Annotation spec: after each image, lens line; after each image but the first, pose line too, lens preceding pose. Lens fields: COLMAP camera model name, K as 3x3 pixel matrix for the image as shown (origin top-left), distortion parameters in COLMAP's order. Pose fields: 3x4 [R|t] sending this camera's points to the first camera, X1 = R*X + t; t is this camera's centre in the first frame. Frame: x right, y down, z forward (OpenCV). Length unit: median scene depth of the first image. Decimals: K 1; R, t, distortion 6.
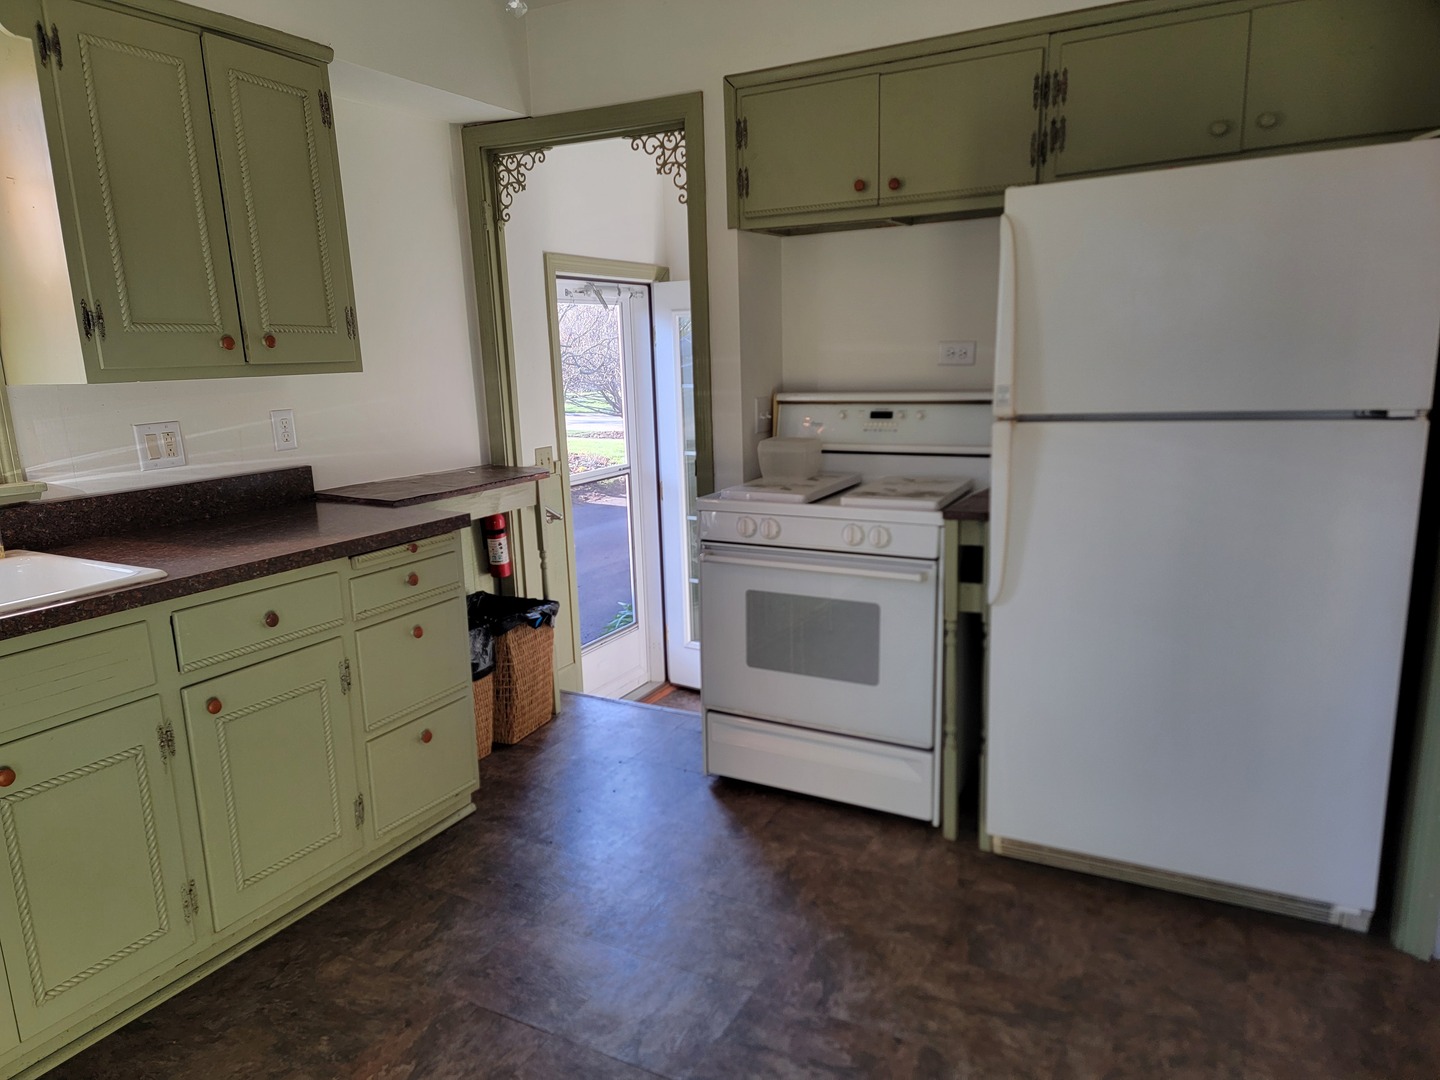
lens RADIAL K [[990.9, 0, 708.9], [0, 990.9, 568.4], [0, 0, 1]] dist [0.096447, -0.080100]
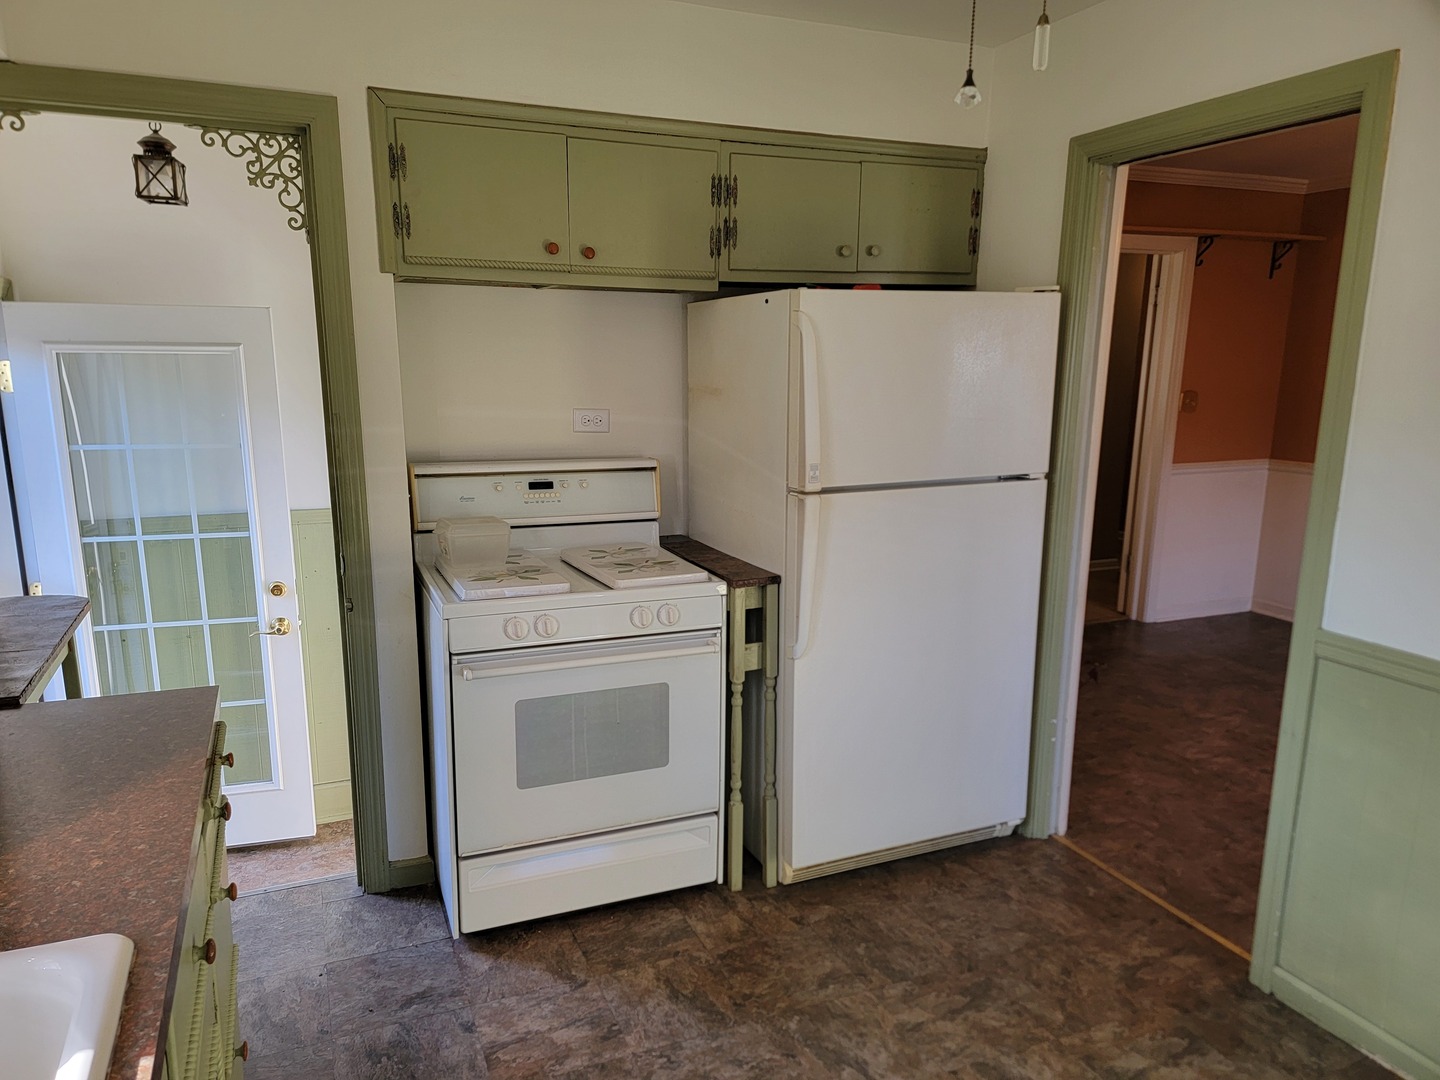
lens RADIAL K [[990.9, 0, 733.2], [0, 990.9, 563.8], [0, 0, 1]] dist [0.096447, -0.080100]
pose [[0.620161, -0.129421, 0.773725, -0.473350], [0.145620, 0.988148, 0.048569, -0.105254], [-0.770841, 0.082549, 0.631657, 0.287446]]
